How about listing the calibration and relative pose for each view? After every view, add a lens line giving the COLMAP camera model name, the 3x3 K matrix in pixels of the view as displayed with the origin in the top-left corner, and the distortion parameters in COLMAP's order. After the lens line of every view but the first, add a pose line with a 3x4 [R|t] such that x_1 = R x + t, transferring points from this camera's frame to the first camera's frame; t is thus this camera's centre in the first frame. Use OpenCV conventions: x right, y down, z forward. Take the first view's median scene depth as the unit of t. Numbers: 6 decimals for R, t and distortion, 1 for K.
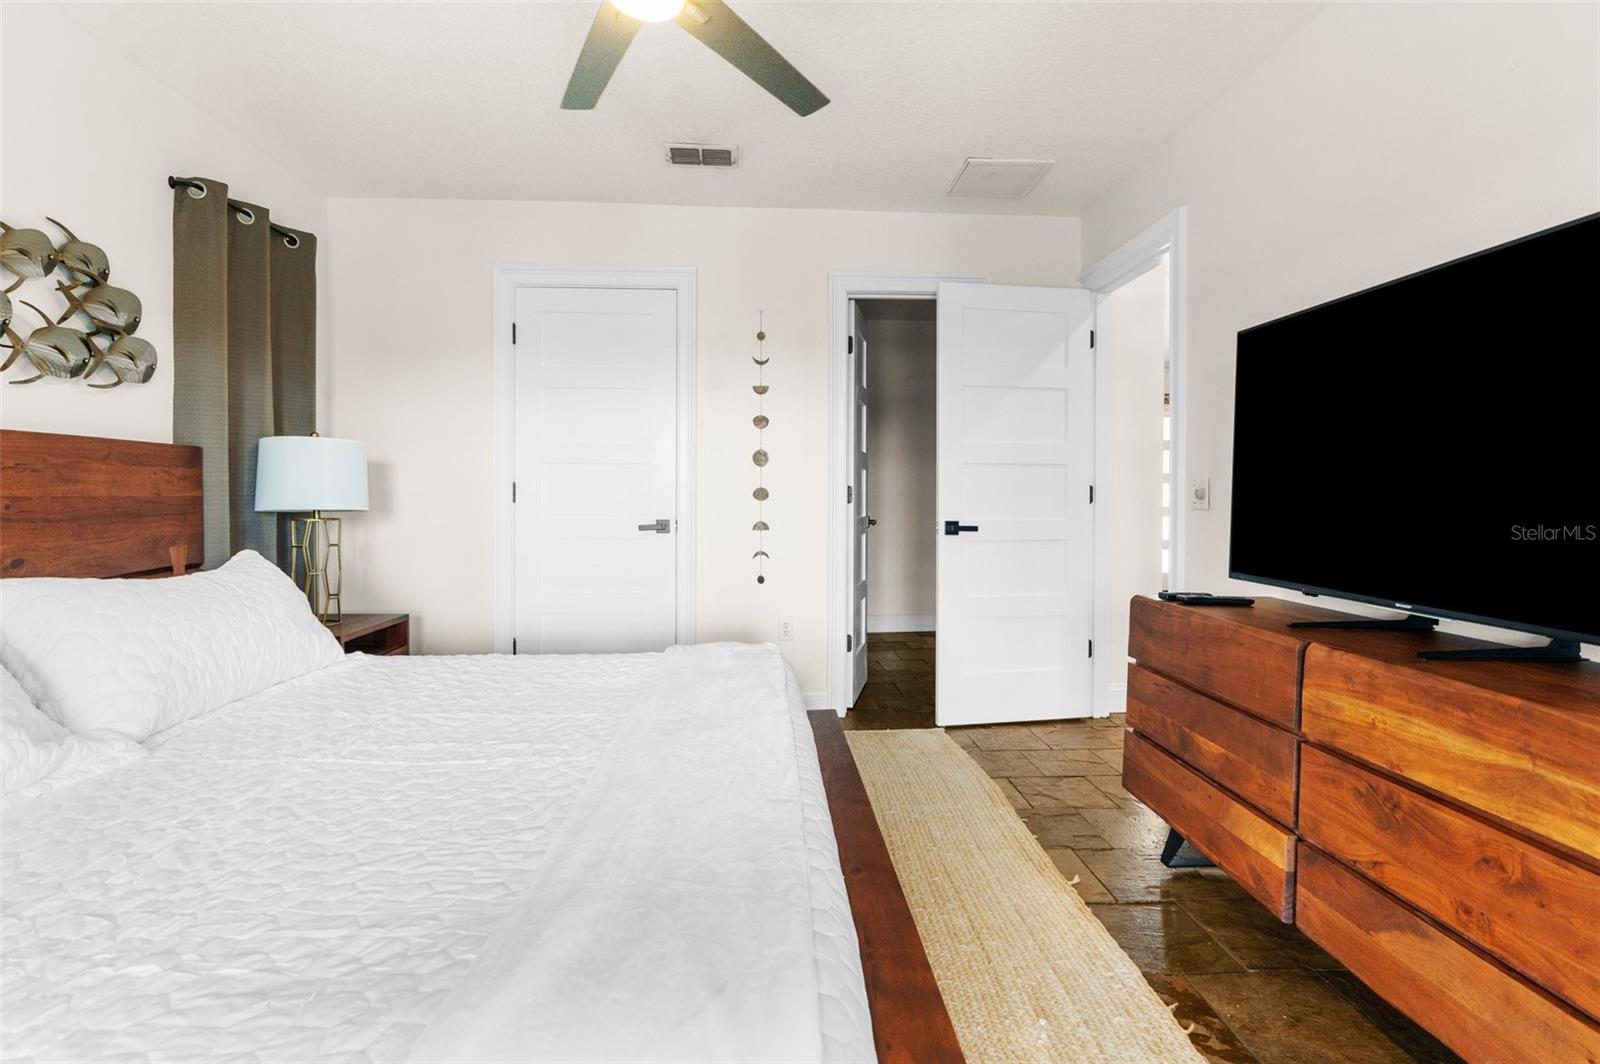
lens RADIAL K [[758.4, 0, 778.1], [0, 758.4, 504.7], [0, 0, 1]] dist [-0.021557, 0.007878]
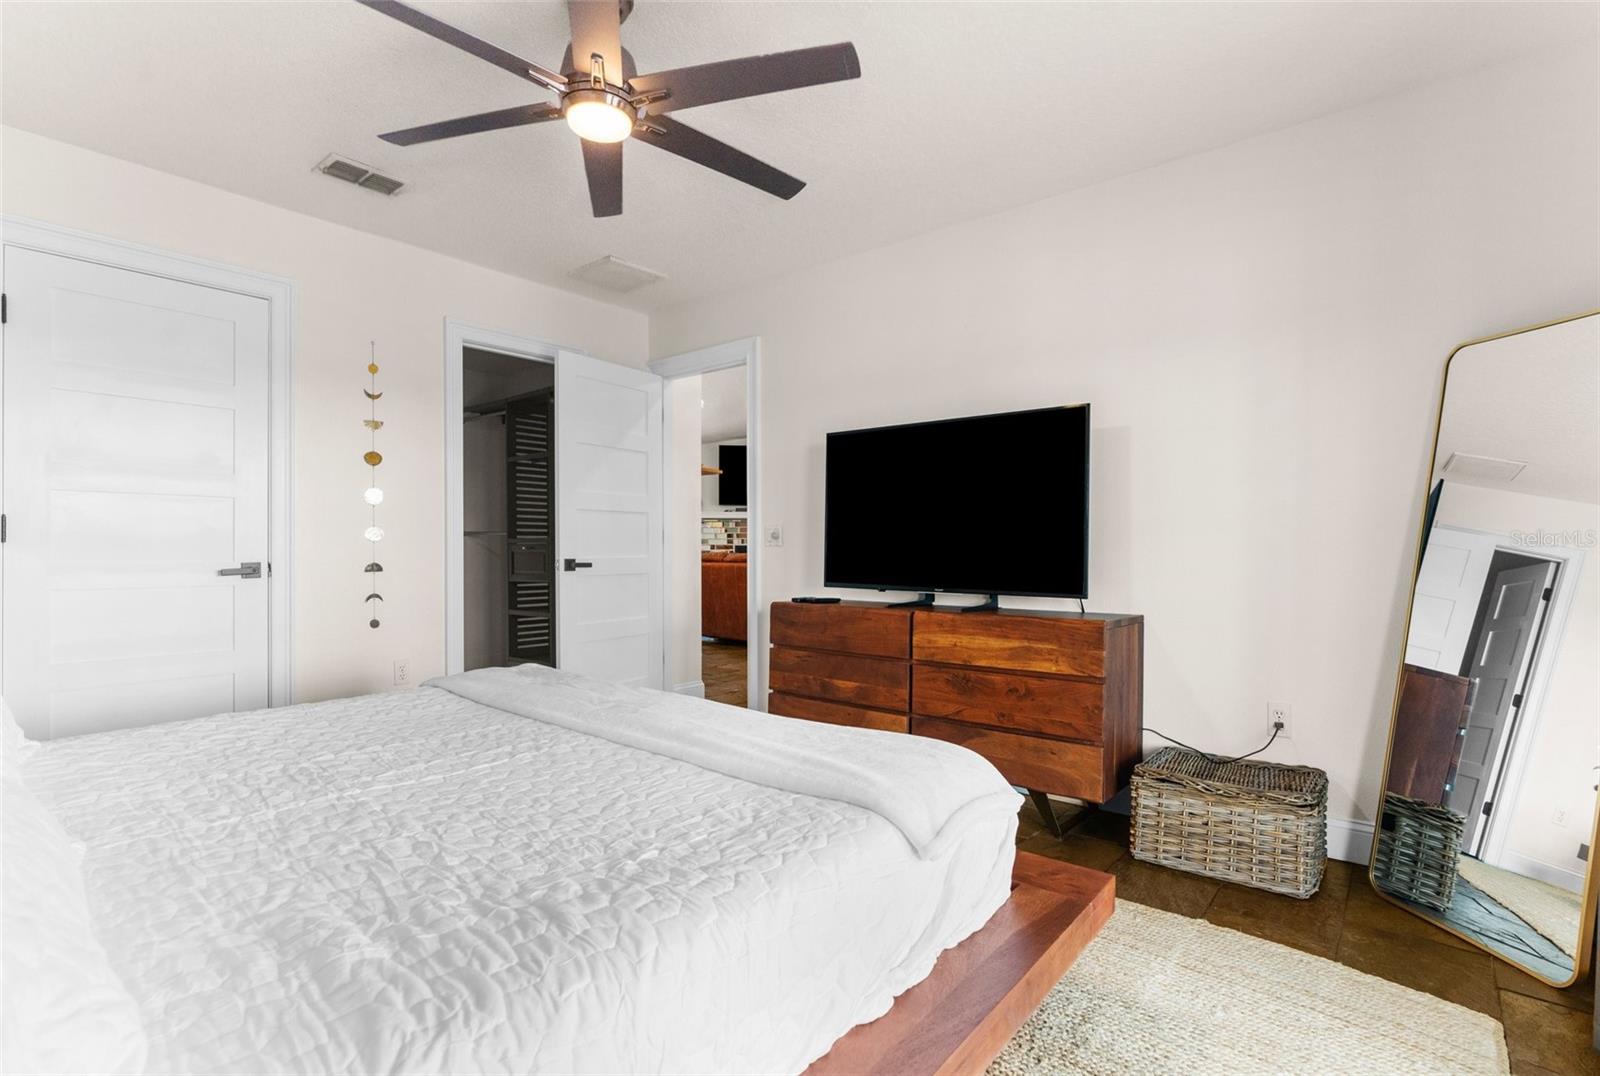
lens RADIAL K [[758.4, 0, 800.1], [0, 758.4, 543.5], [0, 0, 1]] dist [-0.021557, 0.007878]
pose [[0.682703, 0.000997, 0.730695, -0.777763], [0.009018, 0.999911, -0.009790, 0.026533], [-0.730640, 0.013273, 0.682634, -0.080391]]
